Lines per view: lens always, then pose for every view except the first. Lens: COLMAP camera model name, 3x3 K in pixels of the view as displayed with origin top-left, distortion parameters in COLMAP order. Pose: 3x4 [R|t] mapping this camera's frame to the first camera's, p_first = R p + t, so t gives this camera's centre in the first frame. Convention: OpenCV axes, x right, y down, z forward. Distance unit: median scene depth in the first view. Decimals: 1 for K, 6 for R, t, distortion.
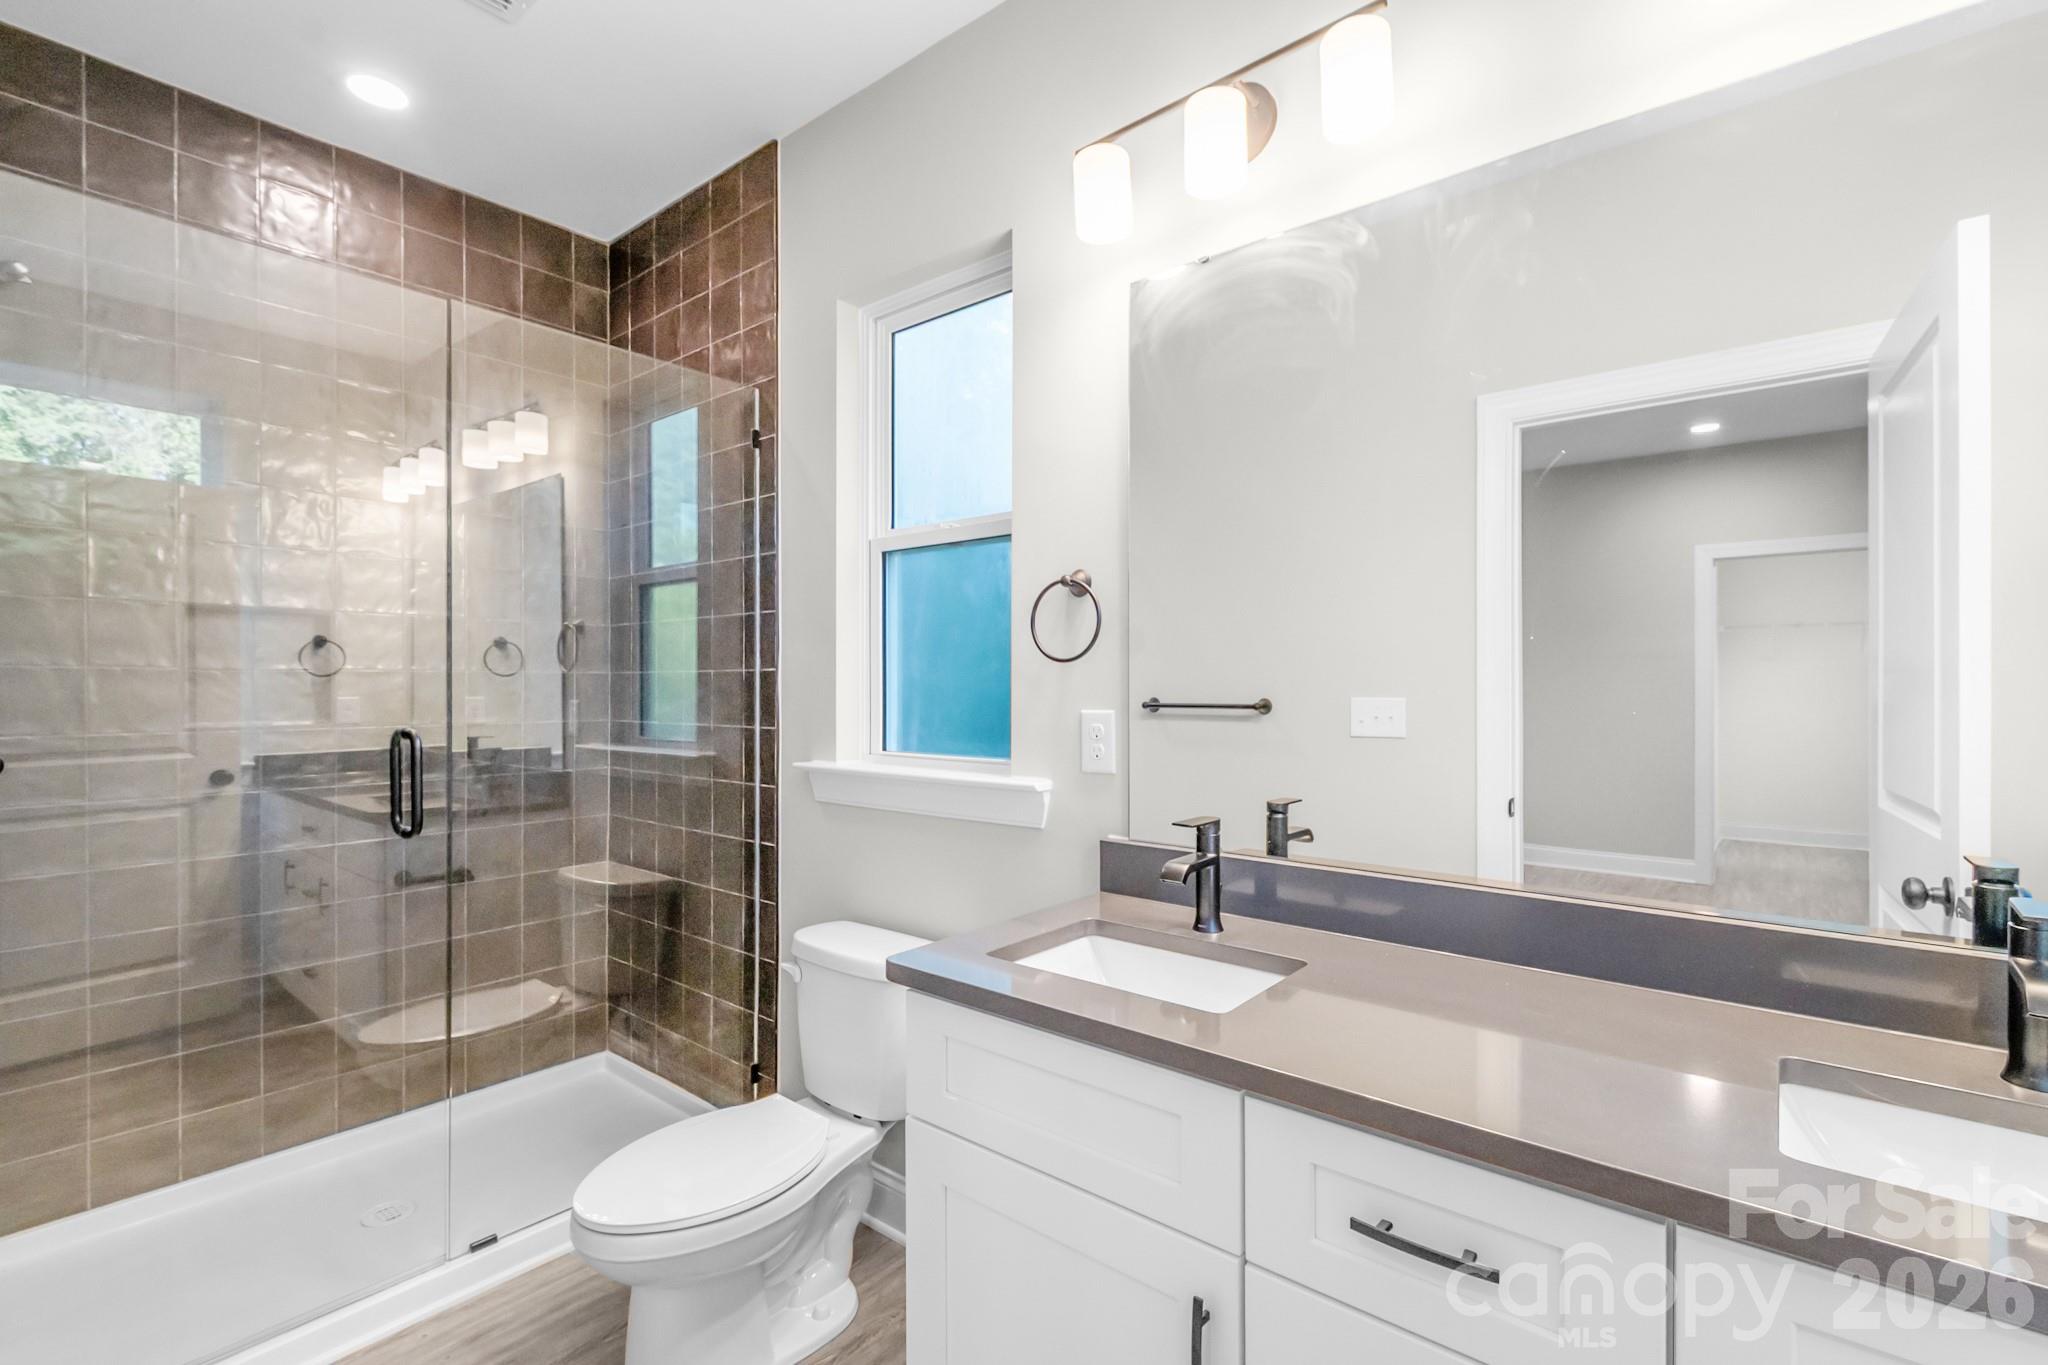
lens RADIAL K [[927.0, 0, 1025.0], [0, 927.0, 677.3], [0, 0, 1]] dist [-0.000112, -0.000132]
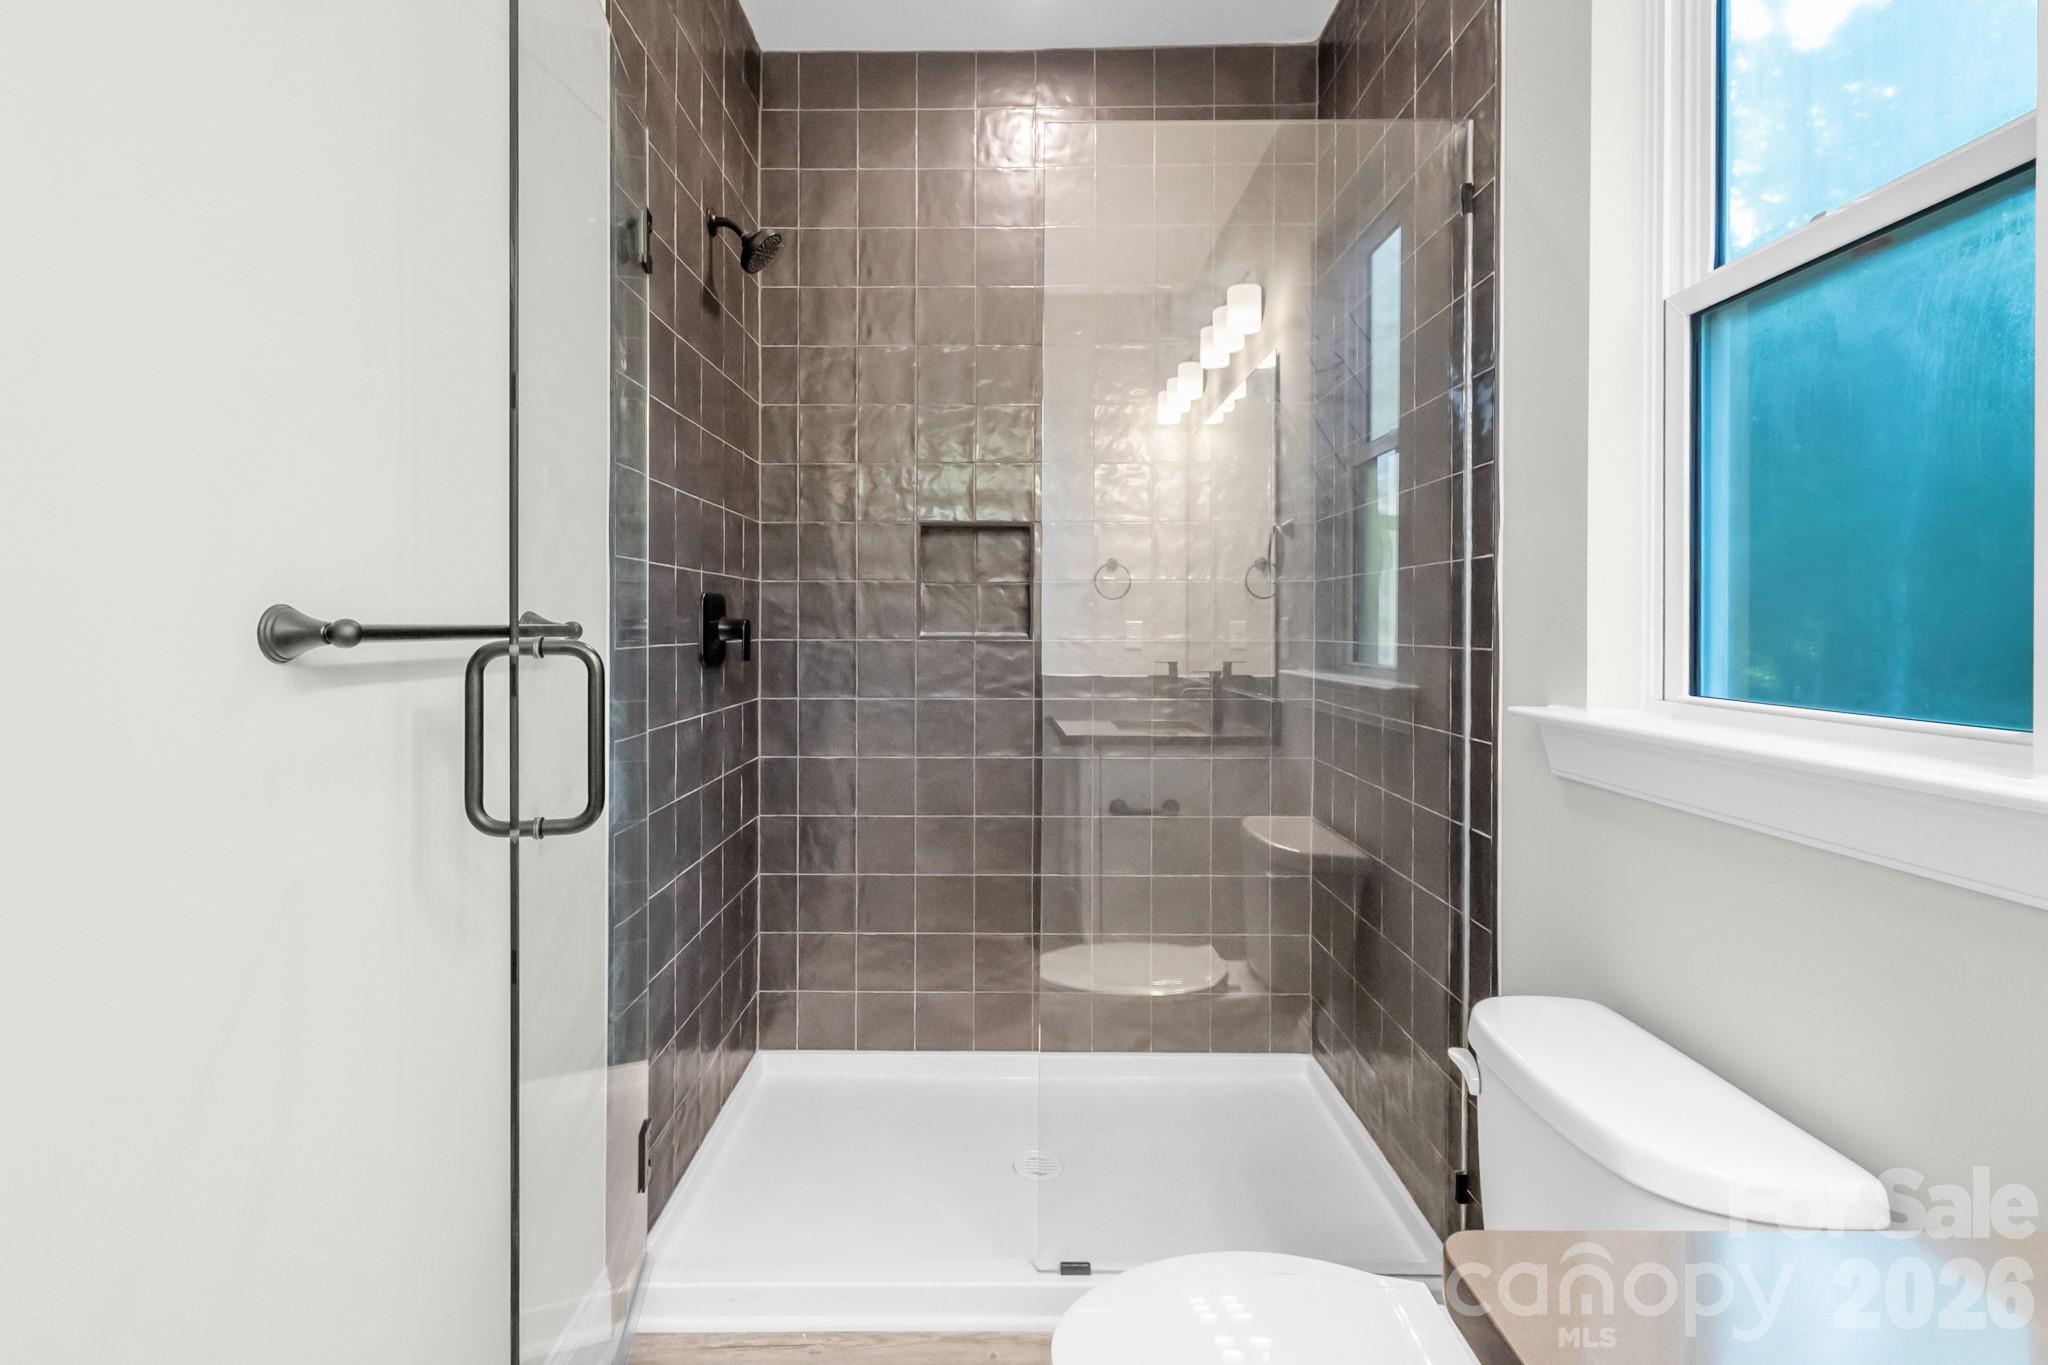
lens RADIAL K [[931.9, 0, 1019.7], [0, 931.9, 630.6], [0, 0, 1]] dist [0.002130, 0.000415]
pose [[0.623647, 0.003871, -0.781697, 0.020993], [0.007210, 0.999917, 0.010704, 0.032457], [0.781673, -0.012311, 0.623567, 0.354553]]
